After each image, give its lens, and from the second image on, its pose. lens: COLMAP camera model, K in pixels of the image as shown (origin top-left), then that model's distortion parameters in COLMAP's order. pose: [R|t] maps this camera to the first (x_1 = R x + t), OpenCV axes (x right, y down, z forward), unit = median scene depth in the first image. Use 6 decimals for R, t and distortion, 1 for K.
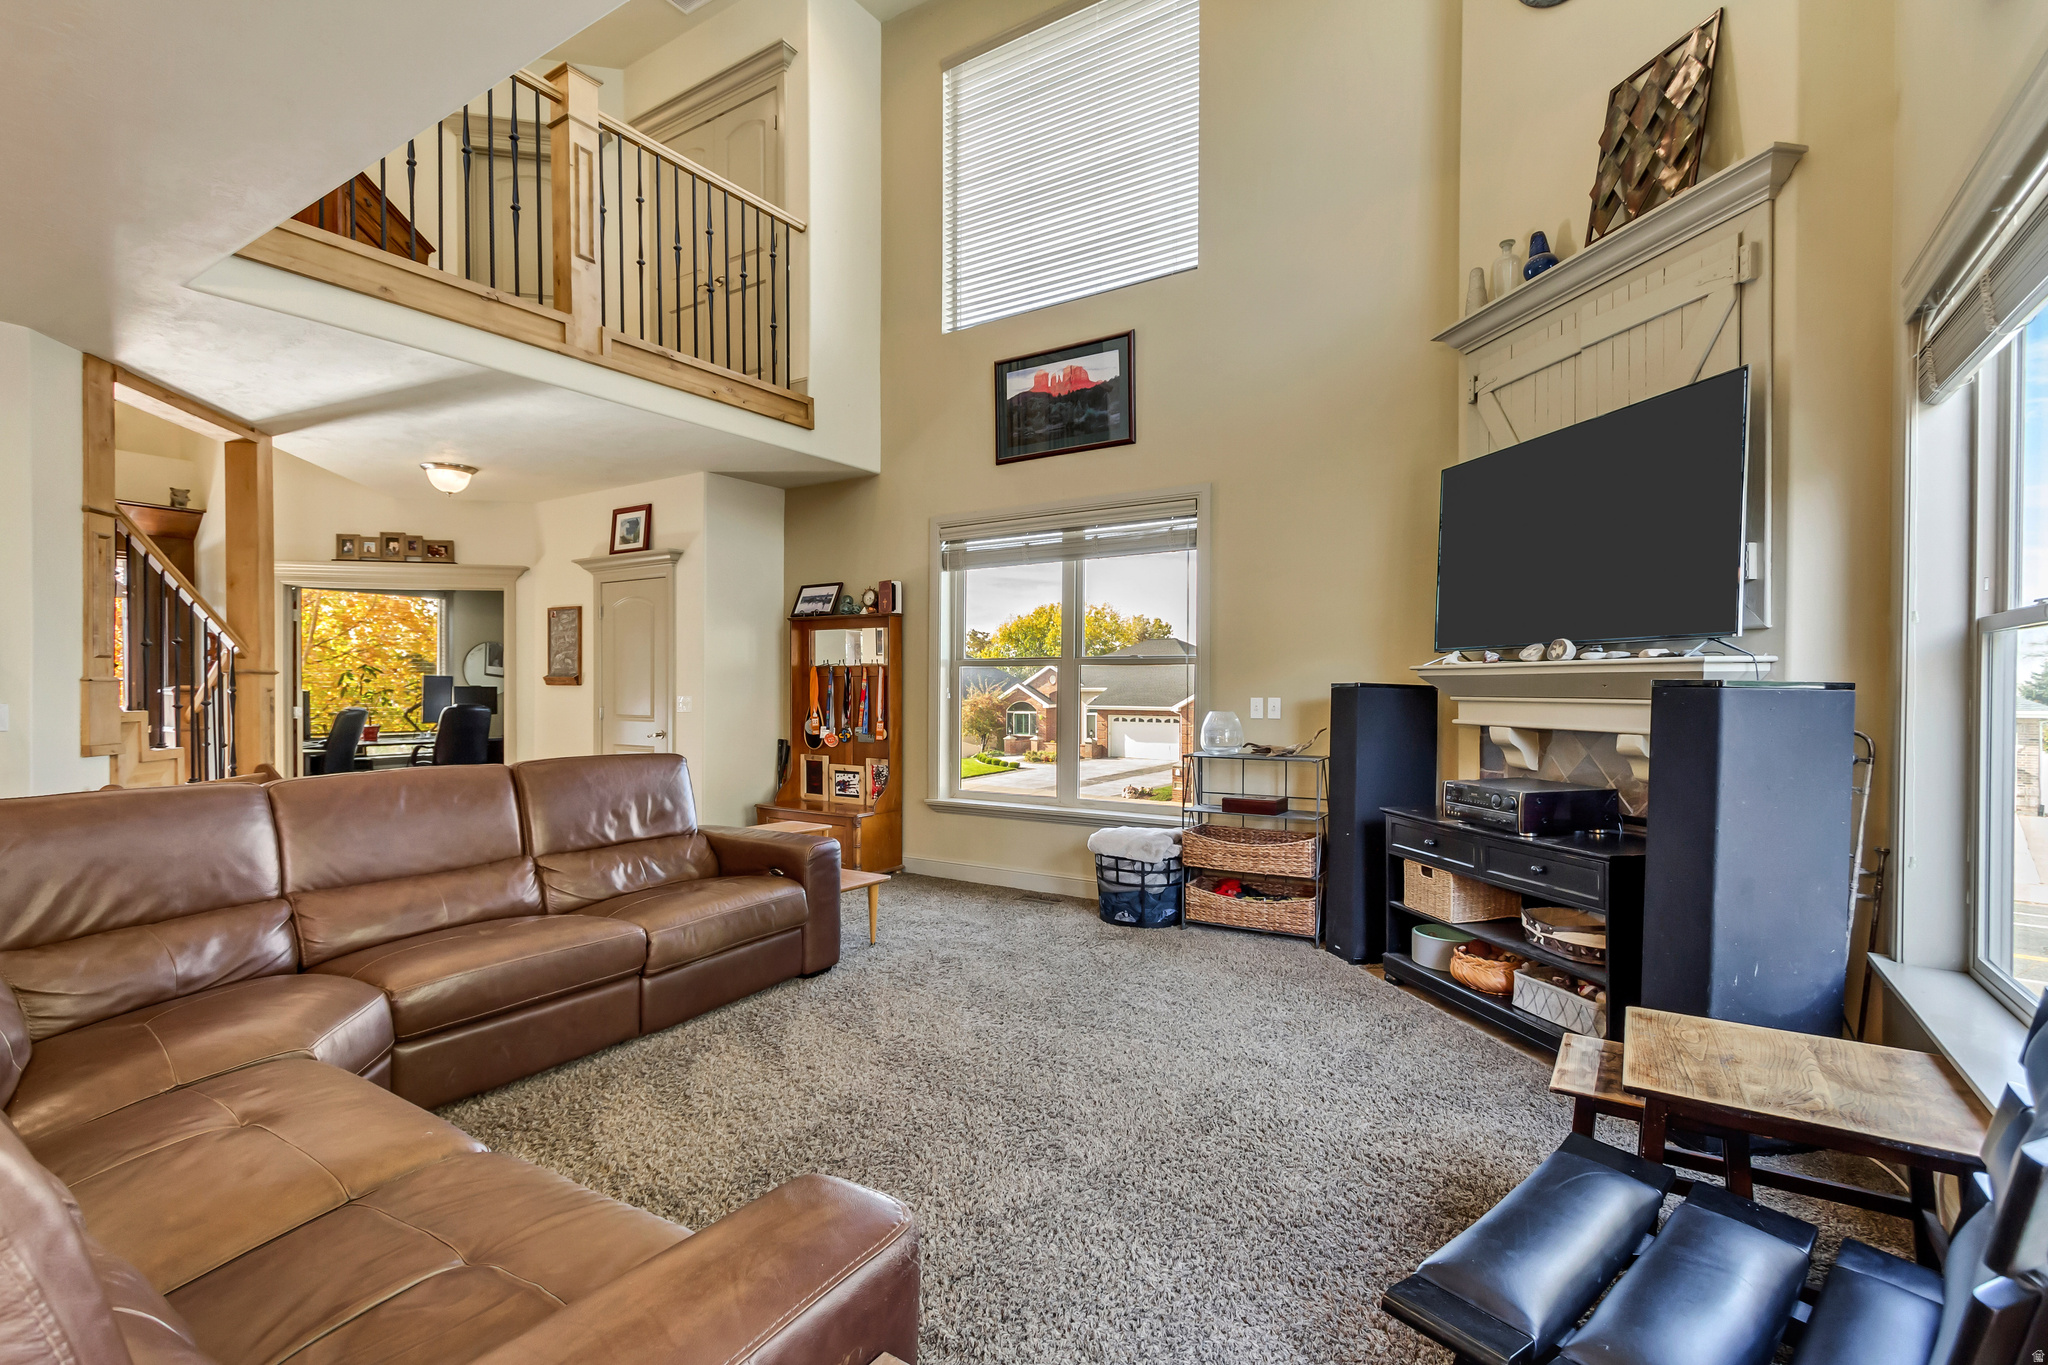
lens RADIAL K [[974.9, 0, 1022.2], [0, 974.9, 694.9], [0, 0, 1]] dist [0.004015, -0.000558]
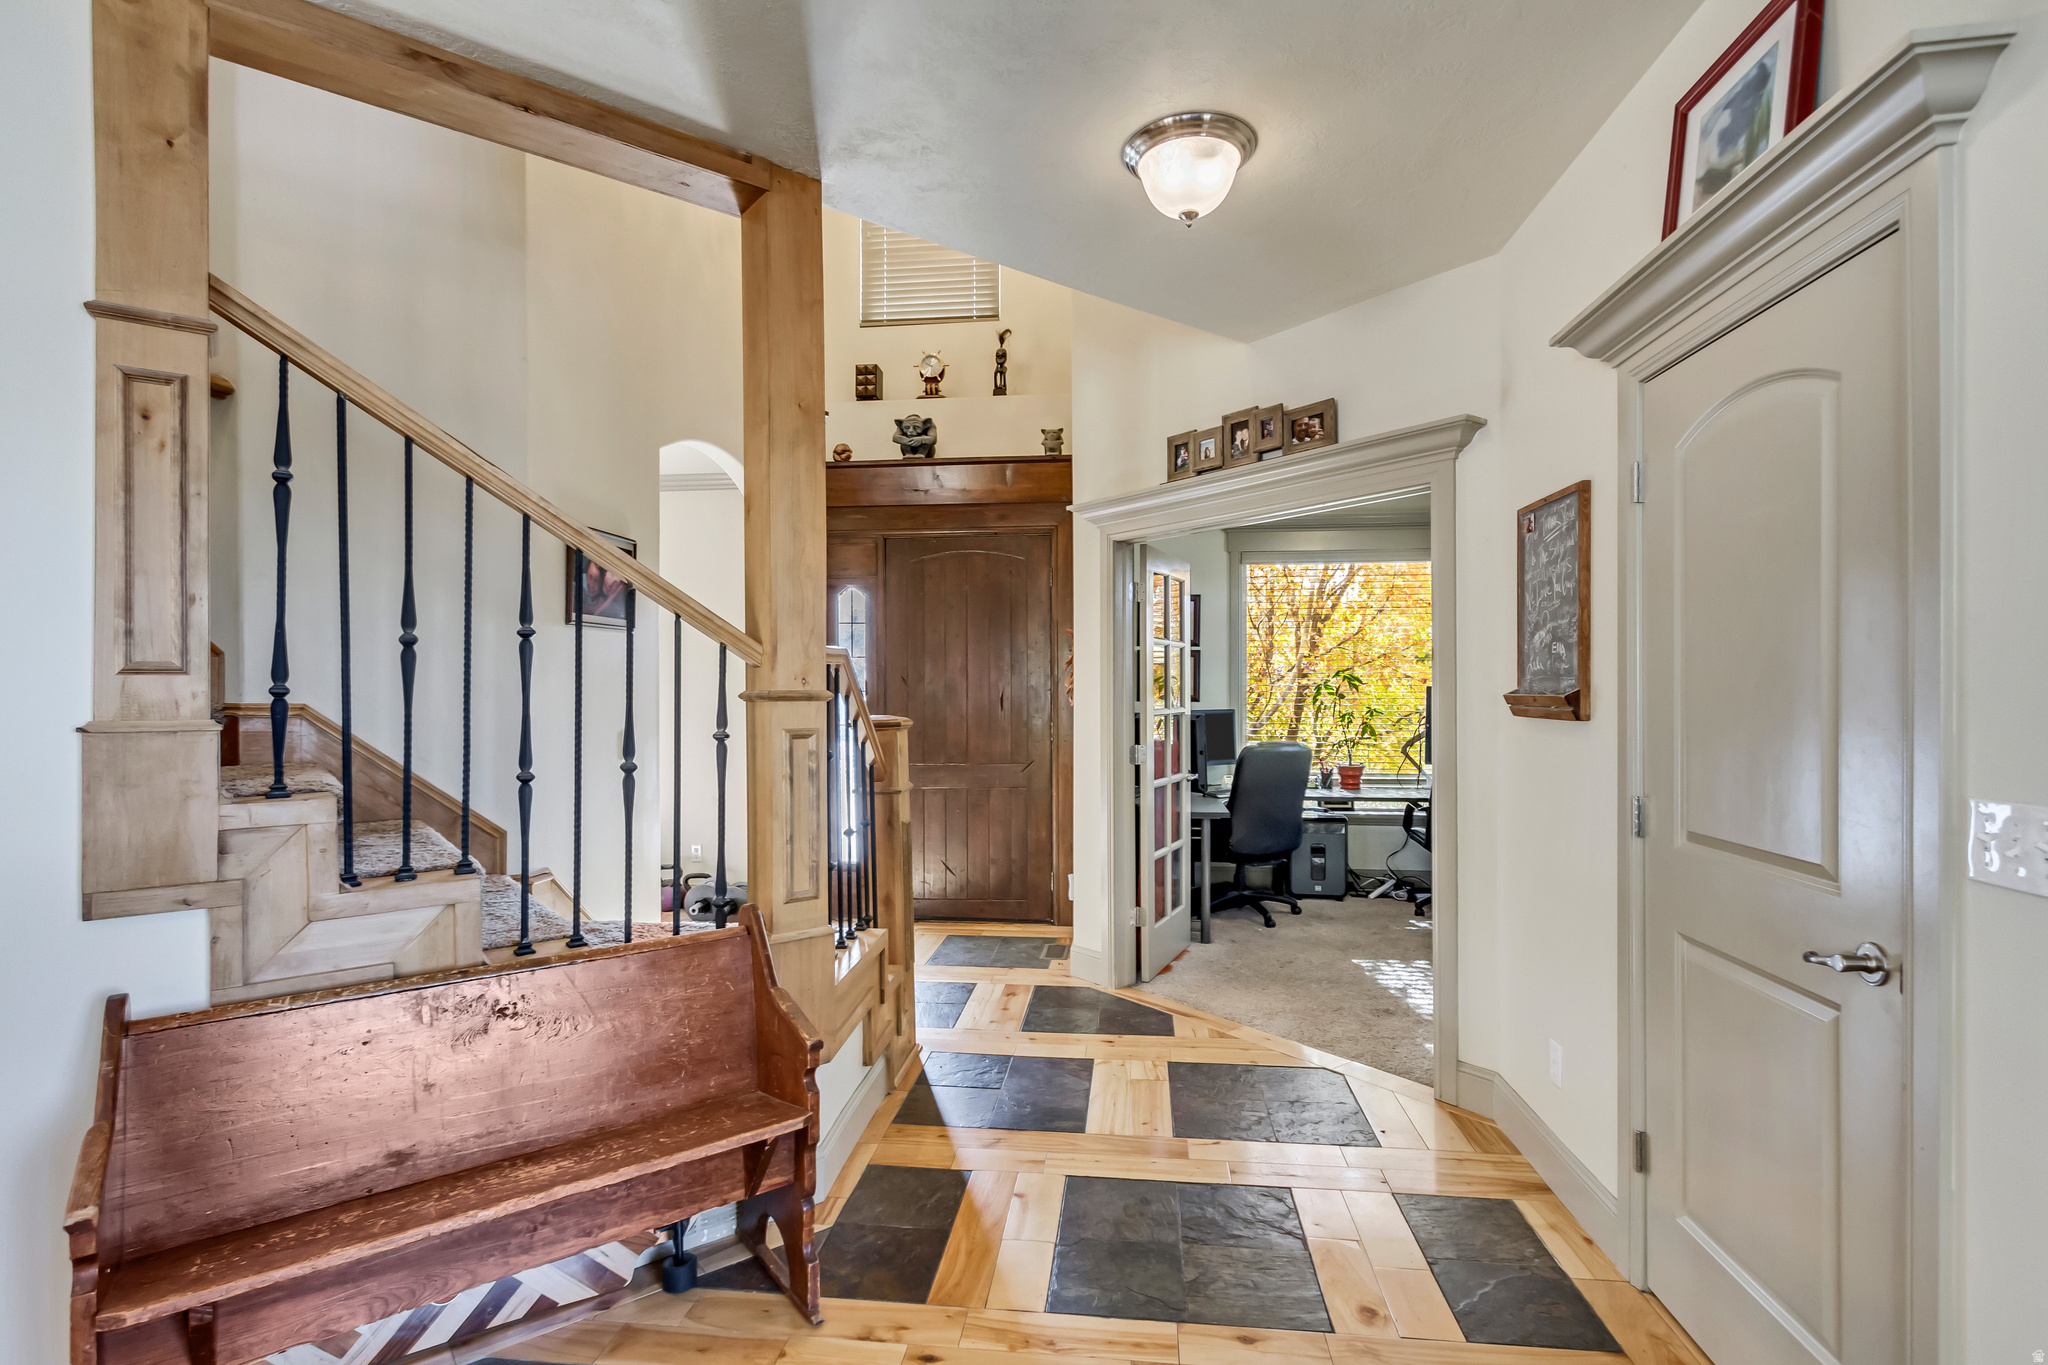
lens RADIAL K [[974.9, 0, 1022.2], [0, 974.9, 694.9], [0, 0, 1]] dist [0.004015, -0.000558]
pose [[0.450406, 0.000522, -0.892824, -0.362572], [-0.004315, 0.999989, -0.001593, -0.026619], [0.892814, 0.004570, 0.450403, 1.000729]]
